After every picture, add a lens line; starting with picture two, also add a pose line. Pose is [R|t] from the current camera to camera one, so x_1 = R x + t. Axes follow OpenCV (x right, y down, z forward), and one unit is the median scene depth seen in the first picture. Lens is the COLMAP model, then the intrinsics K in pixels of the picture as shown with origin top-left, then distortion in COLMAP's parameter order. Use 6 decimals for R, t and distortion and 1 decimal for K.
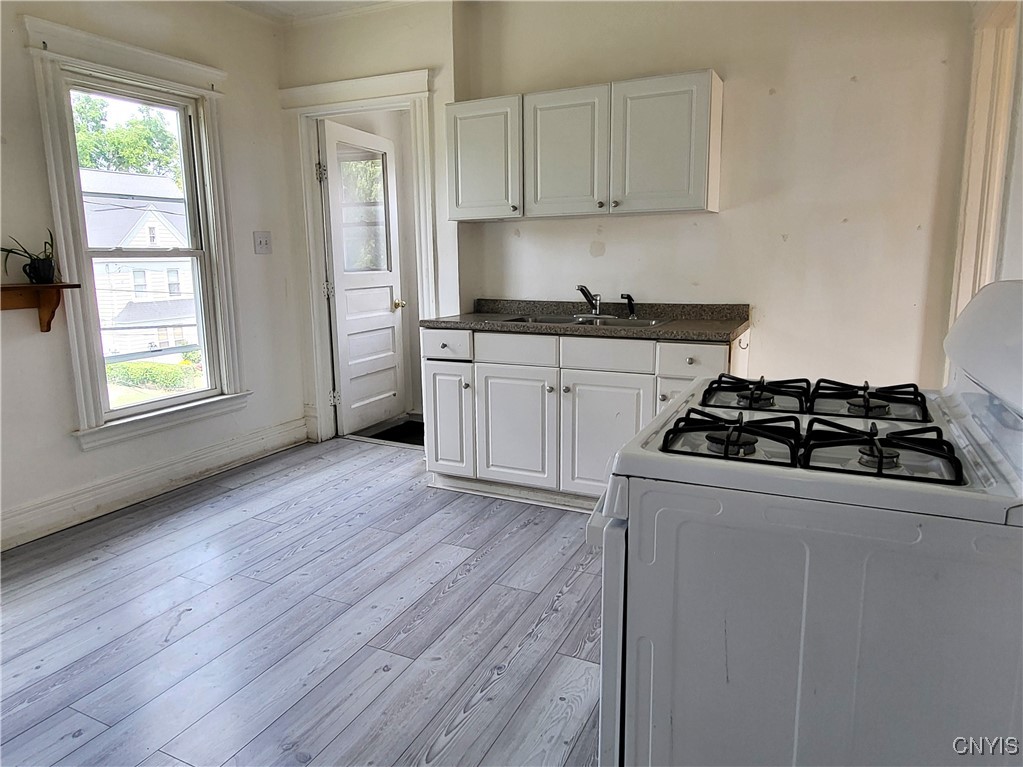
lens RADIAL K [[674.3, 0, 512.9], [0, 674.3, 384.8], [0, 0, 1]] dist [0.006740, -0.006165]
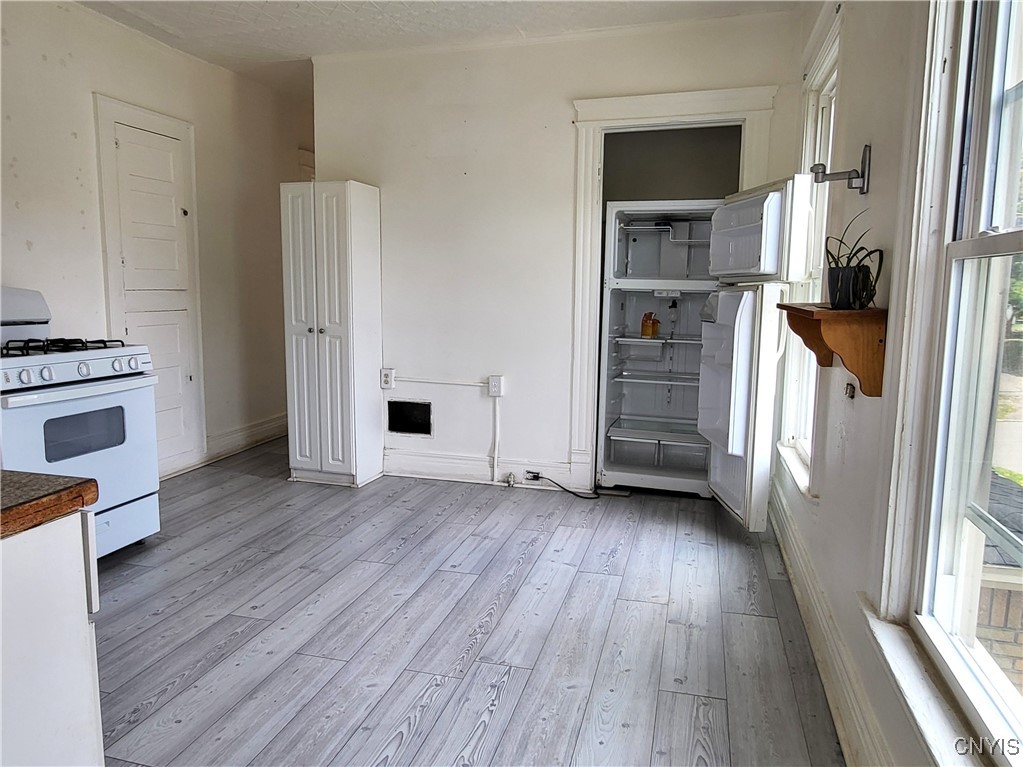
lens RADIAL K [[674.3, 0, 511.5], [0, 674.3, 380.5], [0, 0, 1]] dist [0.006740, -0.006165]
pose [[-0.980893, 0.028646, -0.192428, -0.368430], [-0.034693, 0.947489, 0.317899, -0.328551], [0.191430, 0.318501, -0.928392, 1.831924]]
